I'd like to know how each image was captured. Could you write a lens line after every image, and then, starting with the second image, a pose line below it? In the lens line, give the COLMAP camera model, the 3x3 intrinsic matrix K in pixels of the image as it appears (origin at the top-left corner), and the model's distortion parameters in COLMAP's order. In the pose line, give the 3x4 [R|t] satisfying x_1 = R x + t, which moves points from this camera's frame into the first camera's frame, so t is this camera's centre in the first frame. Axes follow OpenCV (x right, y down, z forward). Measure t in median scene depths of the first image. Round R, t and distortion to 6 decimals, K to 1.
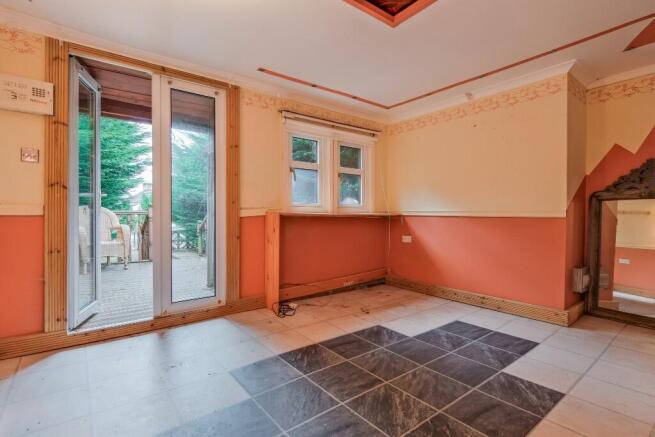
lens RADIAL K [[317.9, 0, 325.1], [0, 317.9, 218.9], [0, 0, 1]] dist [0.004734, -0.006324]
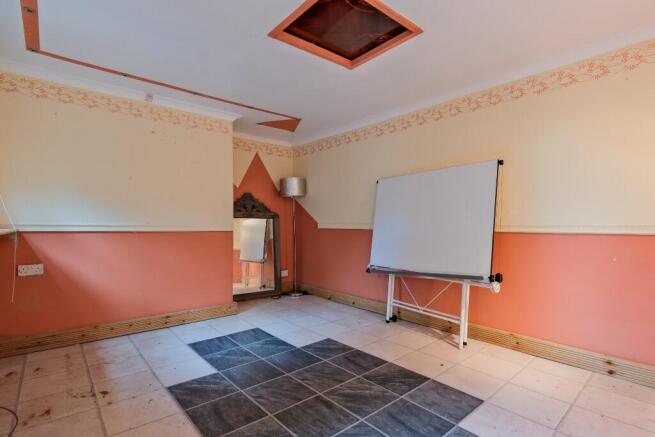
lens RADIAL K [[317.9, 0, 324.9], [0, 317.9, 218.1], [0, 0, 1]] dist [0.004734, -0.006324]
pose [[-0.045594, 0.019540, 0.998769, -0.480158], [0.011547, 0.999752, -0.019032, -0.023356], [-0.998893, 0.010665, -0.045808, 0.570765]]
